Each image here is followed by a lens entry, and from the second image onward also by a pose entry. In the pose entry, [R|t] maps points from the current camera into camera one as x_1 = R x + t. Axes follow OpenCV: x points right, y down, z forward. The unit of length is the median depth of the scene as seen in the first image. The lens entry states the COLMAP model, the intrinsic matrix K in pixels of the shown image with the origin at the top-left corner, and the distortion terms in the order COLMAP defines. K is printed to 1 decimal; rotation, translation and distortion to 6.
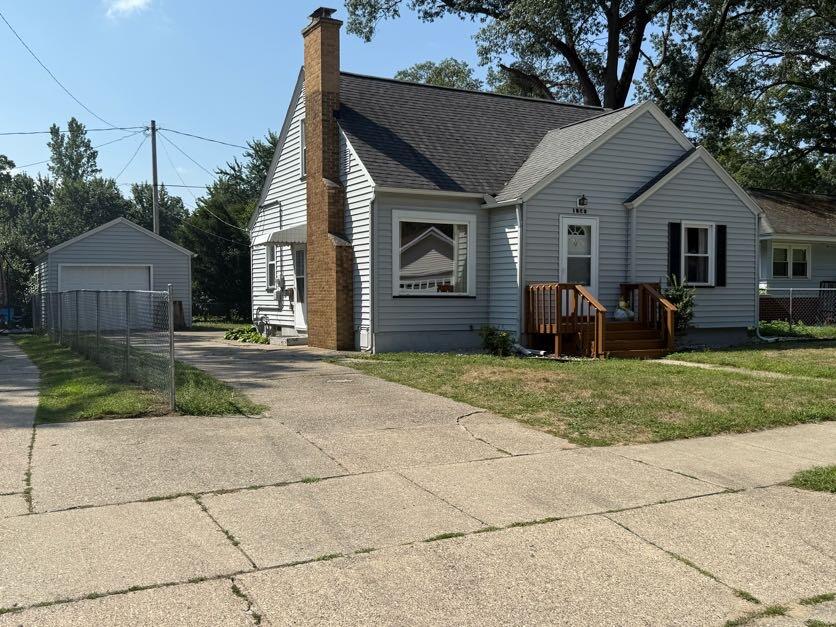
lens RADIAL K [[818.7, 0, 433.9], [0, 818.7, 326.4], [0, 0, 1]] dist [0.081839, 0.000000]
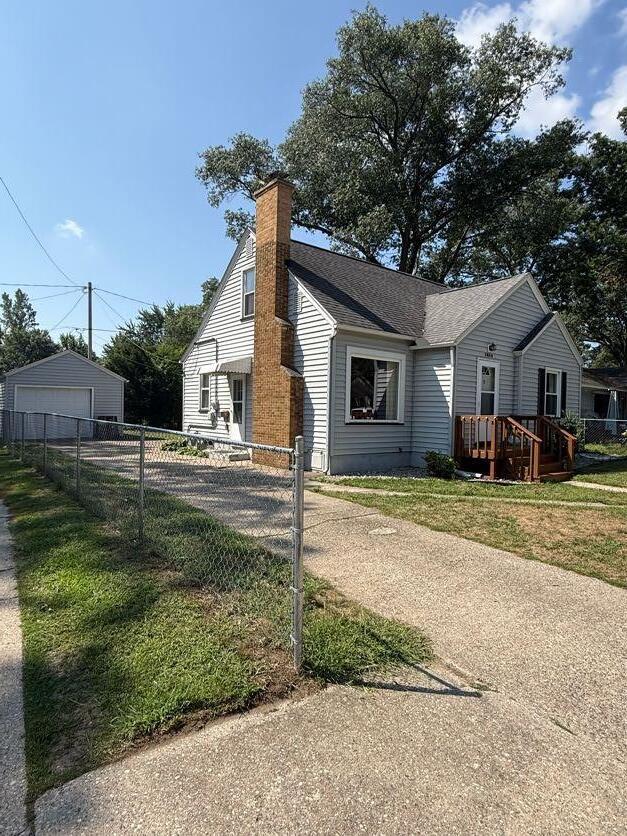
lens RADIAL K [[468.3, 0, 320.9], [0, 468.3, 421.8], [0, 0, 1]] dist [0.010027, 0.011340]
pose [[0.985363, 0.019349, 0.169370, -0.177901], [-0.017179, 0.999751, -0.014270, -0.026772], [-0.169604, 0.011152, 0.985449, 0.348979]]
